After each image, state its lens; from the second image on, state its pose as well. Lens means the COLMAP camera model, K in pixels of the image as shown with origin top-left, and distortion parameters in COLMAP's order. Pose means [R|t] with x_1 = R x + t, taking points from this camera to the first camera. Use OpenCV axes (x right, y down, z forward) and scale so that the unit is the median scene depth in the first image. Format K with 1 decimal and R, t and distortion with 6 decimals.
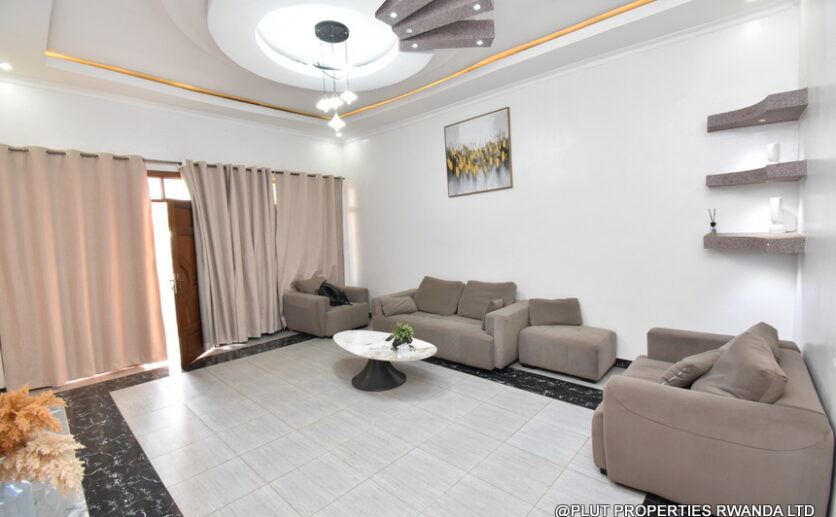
lens RADIAL K [[380.9, 0, 415.6], [0, 380.9, 257.8], [0, 0, 1]] dist [-0.016197, -0.003017]
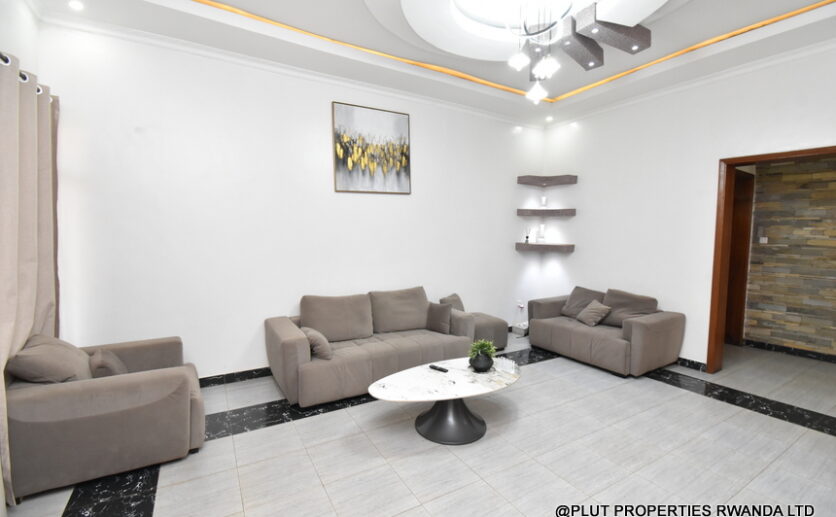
lens RADIAL K [[380.9, 0, 417.3], [0, 380.9, 255.5], [0, 0, 1]] dist [-0.016197, -0.003017]
pose [[0.264318, -0.005262, 0.964421, -0.685419], [0.051936, 0.998612, -0.008786, -0.011725], [-0.963036, 0.052410, 0.264225, 0.690104]]
